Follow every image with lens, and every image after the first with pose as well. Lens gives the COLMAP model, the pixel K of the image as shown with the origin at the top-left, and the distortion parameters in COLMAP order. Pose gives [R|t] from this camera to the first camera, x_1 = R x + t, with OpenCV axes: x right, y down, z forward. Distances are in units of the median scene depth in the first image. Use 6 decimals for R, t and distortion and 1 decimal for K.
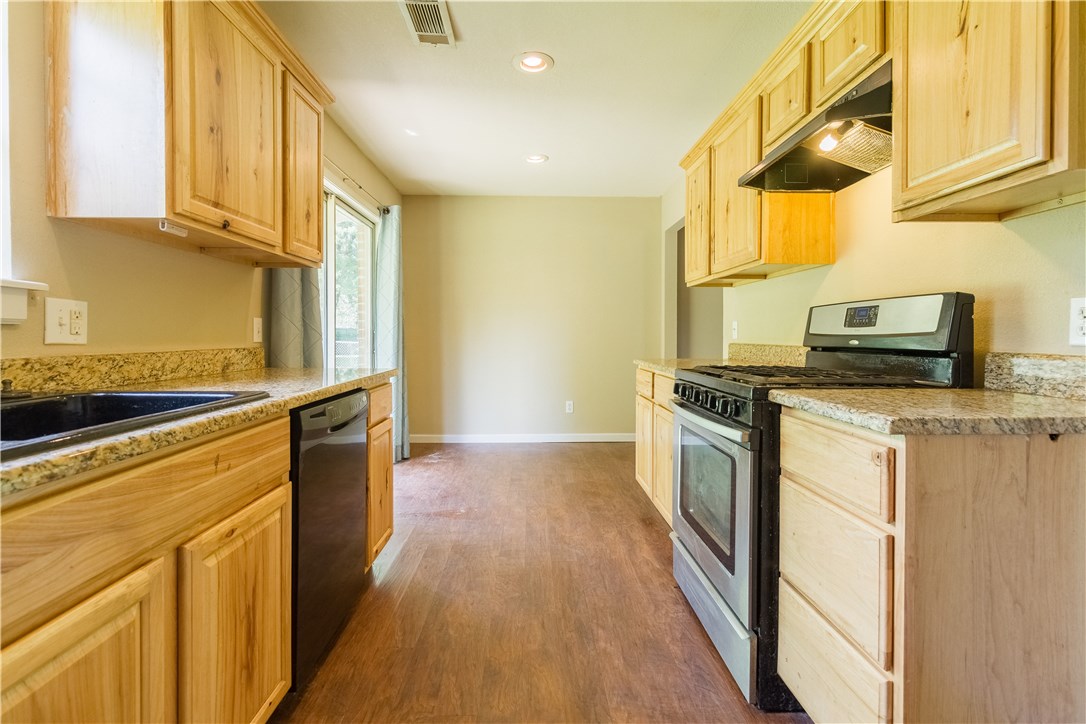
lens RADIAL K [[502.0, 0, 540.5], [0, 502.0, 338.9], [0, 0, 1]] dist [0.000990, -0.000040]
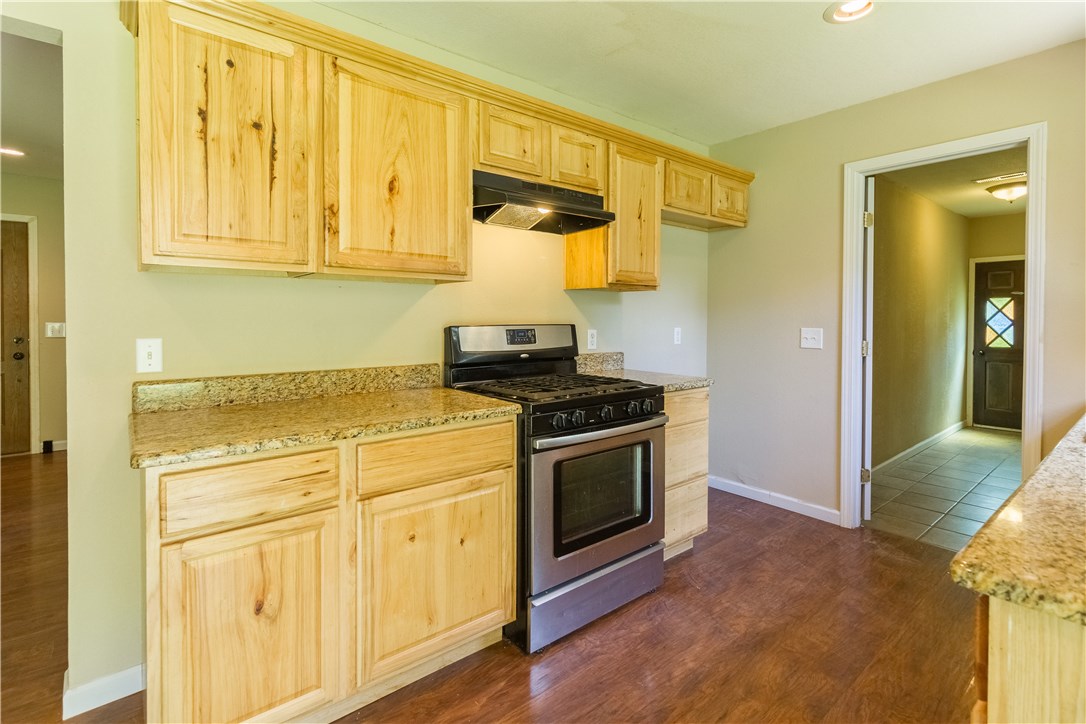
lens RADIAL K [[509.8, 0, 542.8], [0, 509.8, 323.7], [0, 0, 1]] dist [-0.000111, -0.000053]
pose [[-0.616349, -0.013208, 0.787362, -0.565674], [0.002507, 0.999821, 0.018734, -0.122153], [-0.787469, 0.013521, -0.616206, 2.108480]]
